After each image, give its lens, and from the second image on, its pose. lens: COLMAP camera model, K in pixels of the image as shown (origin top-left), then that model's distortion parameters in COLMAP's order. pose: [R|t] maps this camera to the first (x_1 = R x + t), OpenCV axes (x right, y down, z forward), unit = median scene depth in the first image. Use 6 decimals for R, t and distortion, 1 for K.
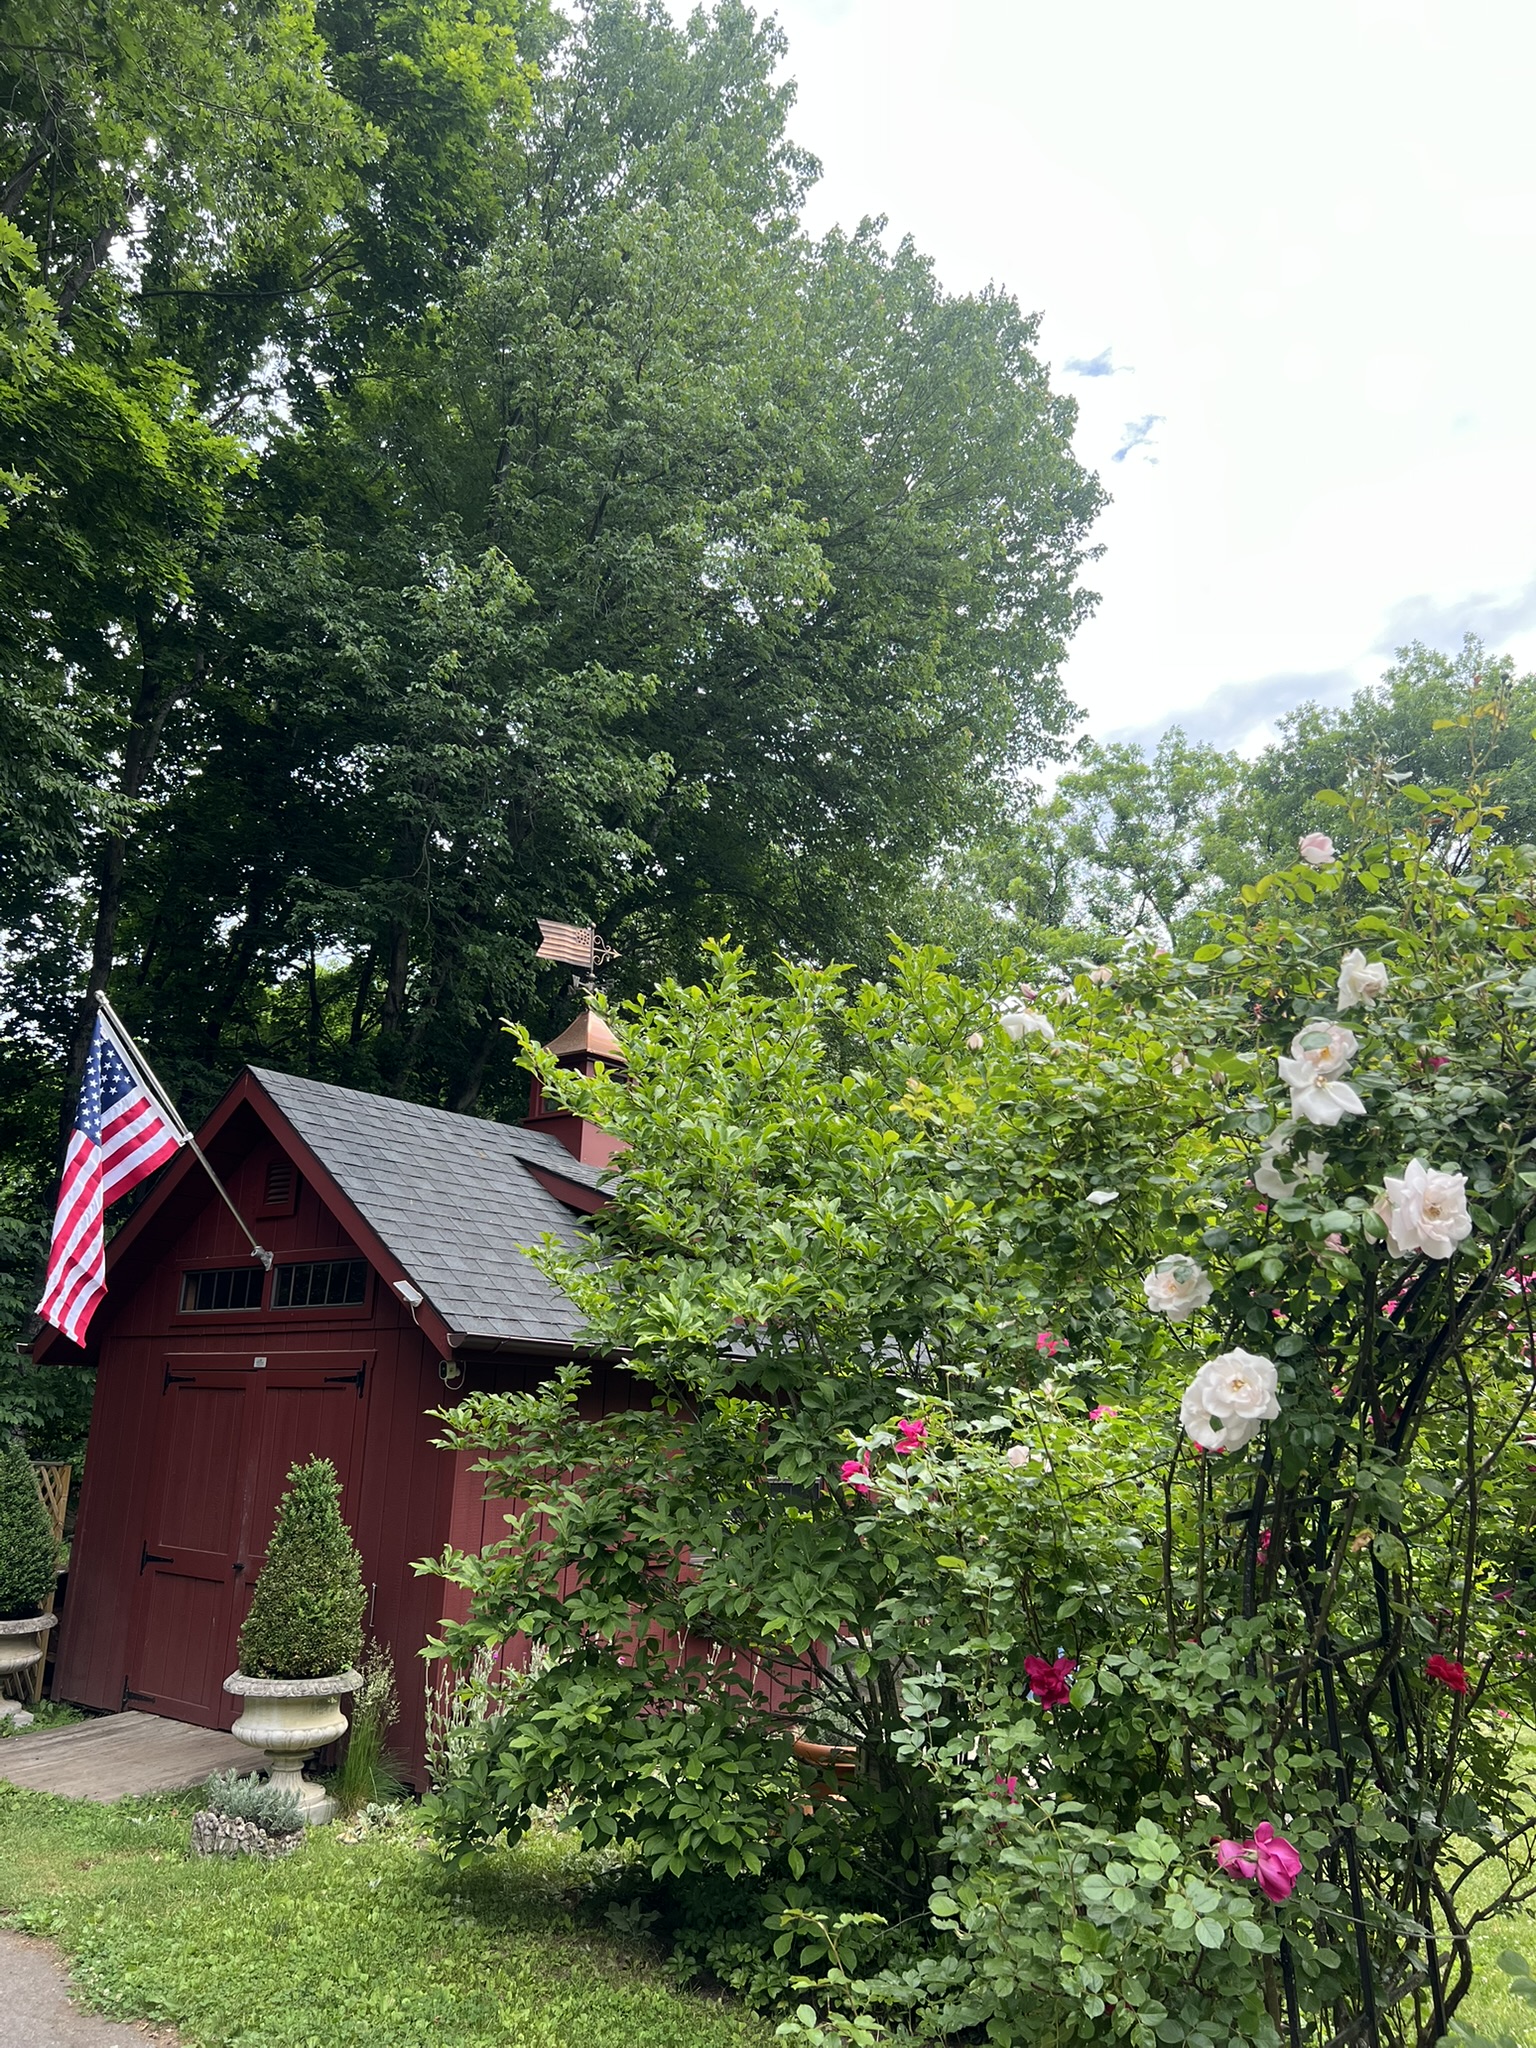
lens RADIAL K [[1514.4, 0, 768.0], [0, 1514.4, 1024.0], [0, 0, 1]] dist [0.046364, -0.060380]
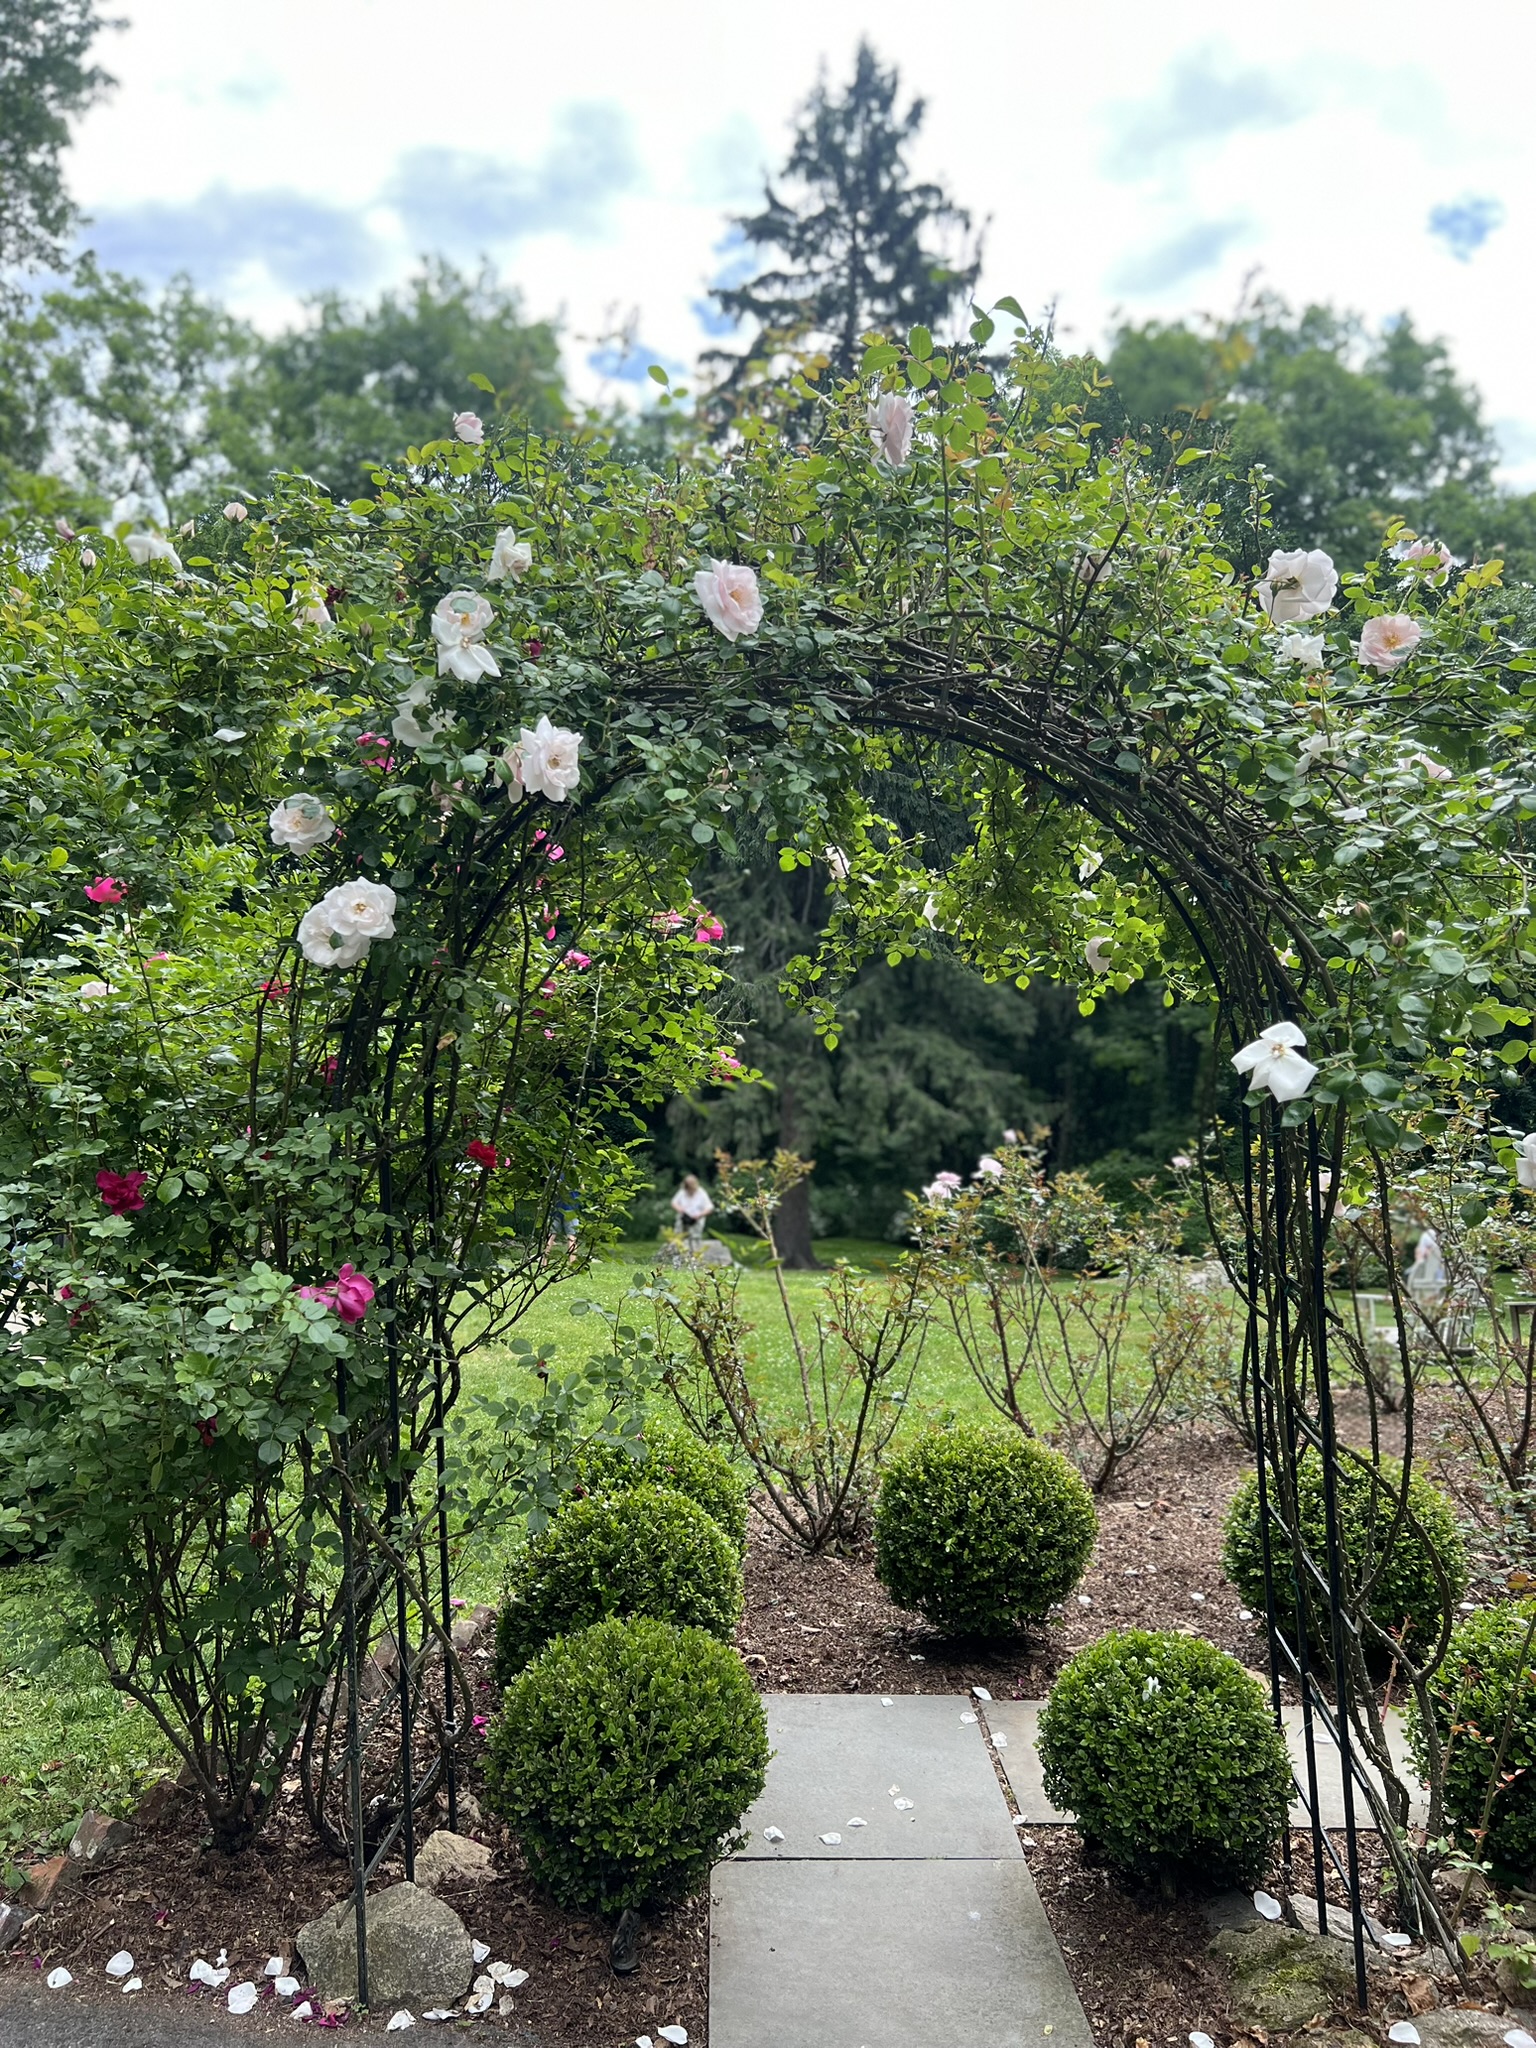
lens RADIAL K [[1514.4, 0, 768.0], [0, 1514.4, 1024.0], [0, 0, 1]] dist [0.046364, -0.060380]
pose [[0.797012, 0.003465, 0.603954, -0.111921], [-0.155589, 0.967410, 0.199773, 0.041544], [-0.583579, -0.253190, 0.771576, -0.057159]]
